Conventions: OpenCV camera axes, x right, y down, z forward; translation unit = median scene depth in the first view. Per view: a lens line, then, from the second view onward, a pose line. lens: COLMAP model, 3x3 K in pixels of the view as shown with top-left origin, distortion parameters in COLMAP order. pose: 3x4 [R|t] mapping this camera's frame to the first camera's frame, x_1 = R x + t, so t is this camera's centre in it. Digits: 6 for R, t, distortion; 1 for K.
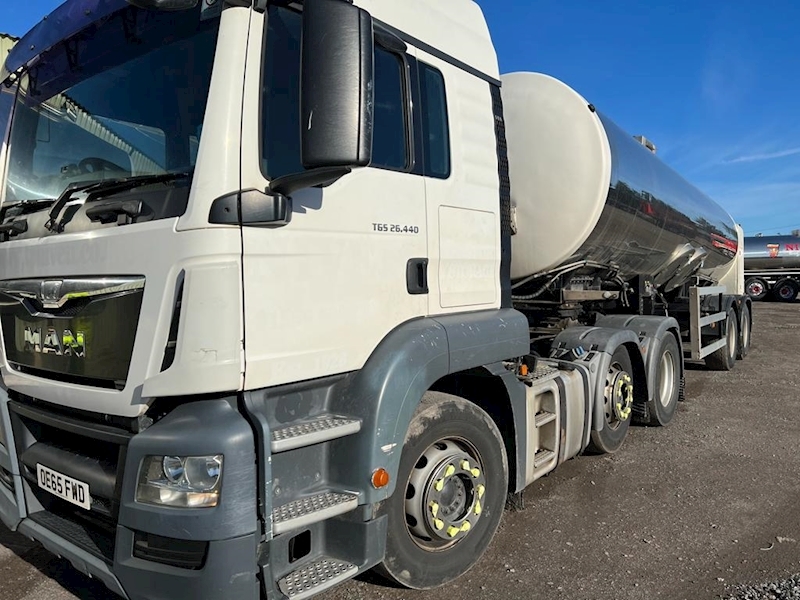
lens RADIAL K [[598.5, 0, 401.3], [0, 598.5, 302.4], [0, 0, 1]] dist [0.061845, -0.065460]
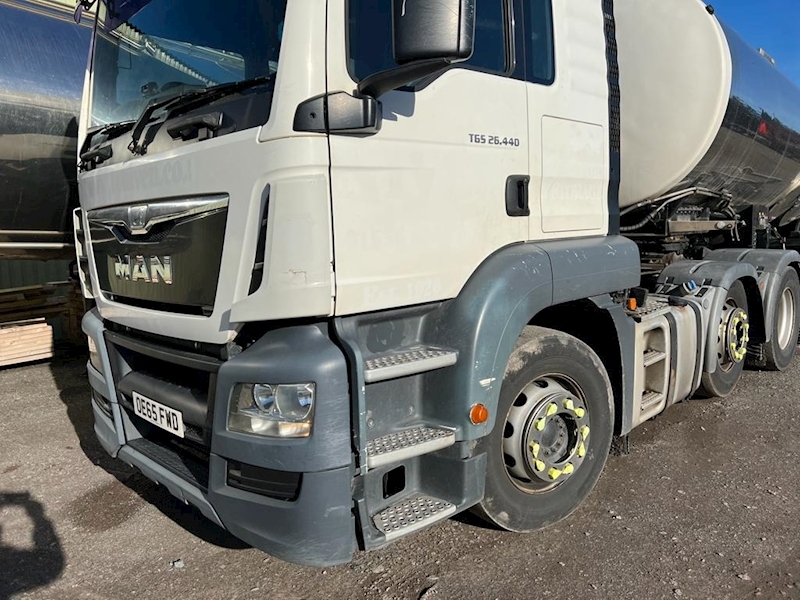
lens RADIAL K [[598.5, 0, 401.9], [0, 598.5, 294.3], [0, 0, 1]] dist [0.061845, -0.065460]
pose [[0.992157, -0.000799, -0.124993, -0.031385], [0.010298, 0.997102, 0.075374, 0.032220], [0.124571, -0.076070, 0.989290, 0.074009]]
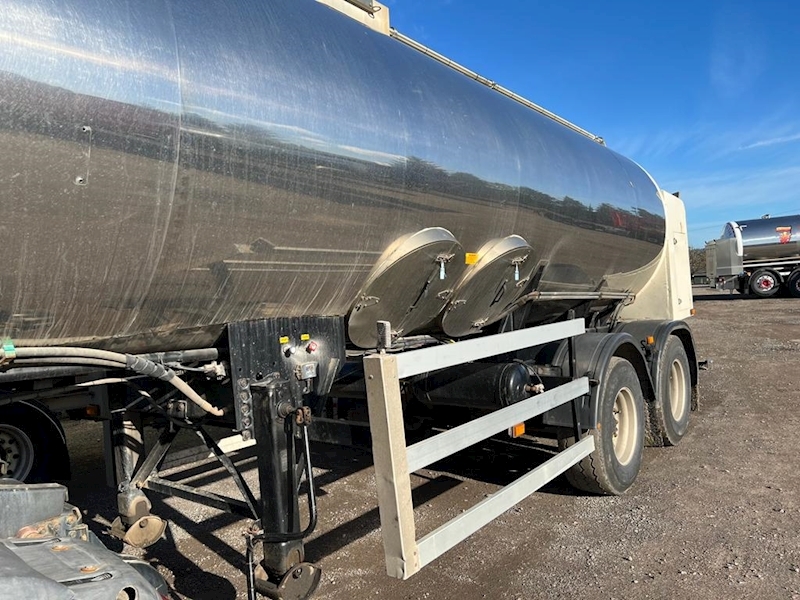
lens RADIAL K [[598.5, 0, 391.9], [0, 598.5, 303.8], [0, 0, 1]] dist [0.061845, -0.065460]
pose [[0.996426, -0.068790, -0.049024, 1.265069], [0.067800, 0.997465, -0.021596, -0.111995], [0.050385, 0.018195, 0.998564, 1.684216]]
